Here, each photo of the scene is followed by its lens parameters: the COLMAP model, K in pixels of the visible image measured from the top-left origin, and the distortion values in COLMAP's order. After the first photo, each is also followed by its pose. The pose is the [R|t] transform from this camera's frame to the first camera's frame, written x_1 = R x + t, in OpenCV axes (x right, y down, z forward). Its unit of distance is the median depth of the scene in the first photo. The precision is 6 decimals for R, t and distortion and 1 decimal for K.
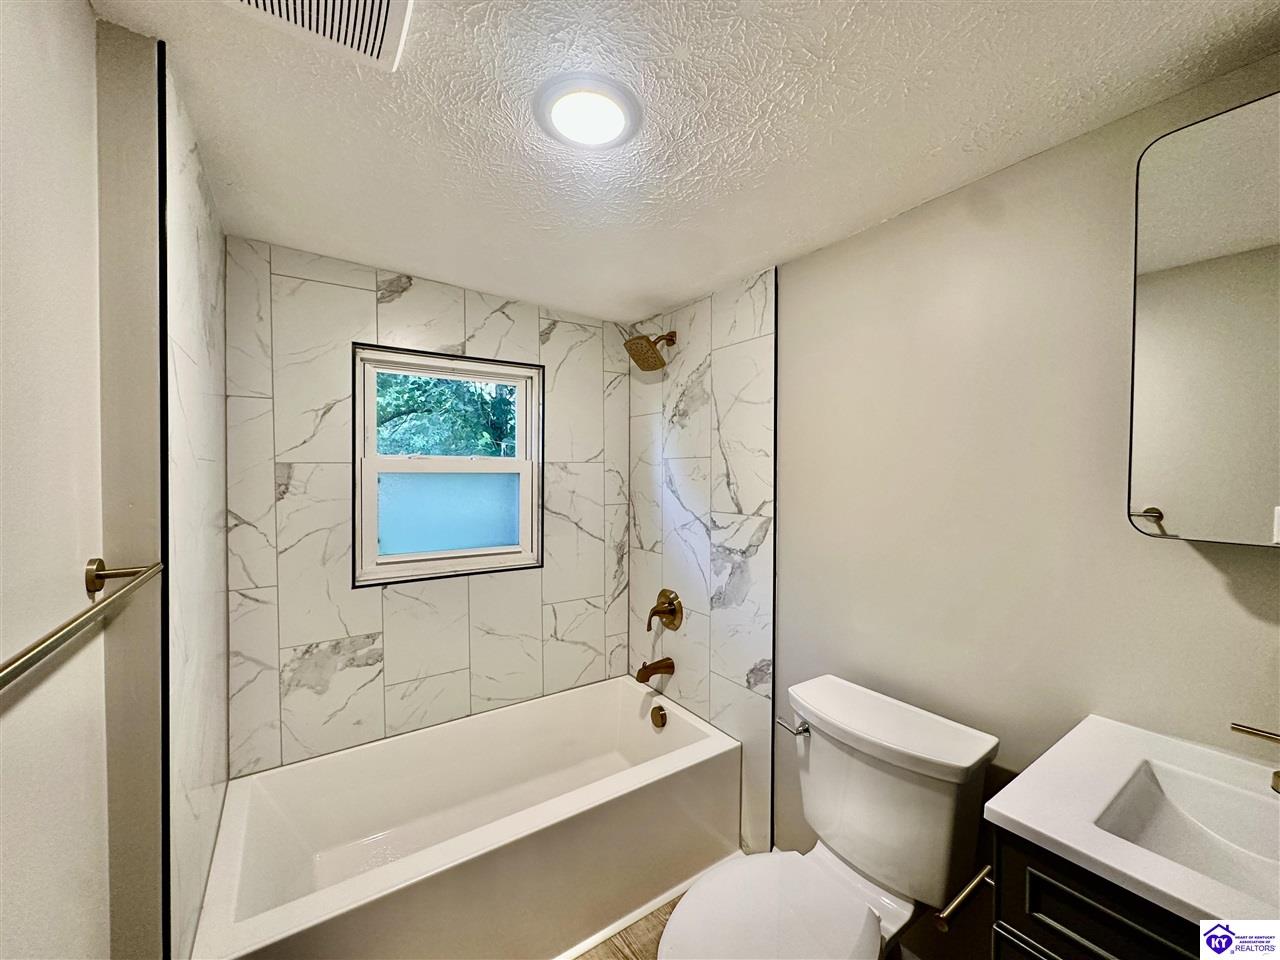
lens RADIAL K [[505.8, 0, 639.4], [0, 505.8, 479.3], [0, 0, 1]] dist [-0.004477, 0.000110]
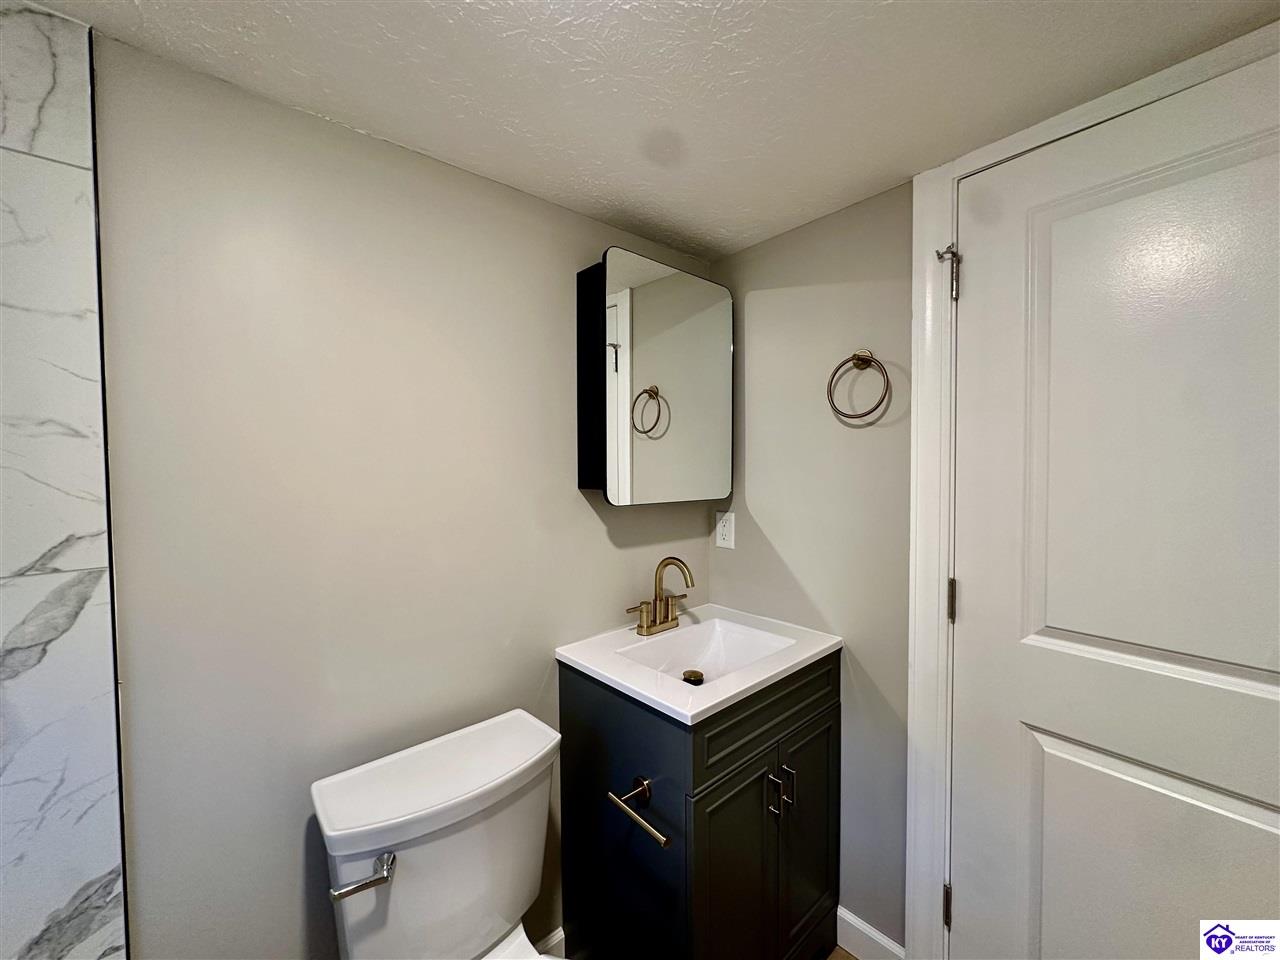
lens RADIAL K [[505.8, 0, 638.3], [0, 505.8, 472.9], [0, 0, 1]] dist [-0.004477, 0.000110]
pose [[-0.135484, -0.021337, 0.990550, -0.257686], [0.020221, 0.999500, 0.024295, -0.013440], [-0.990573, 0.023321, -0.134985, 0.558985]]
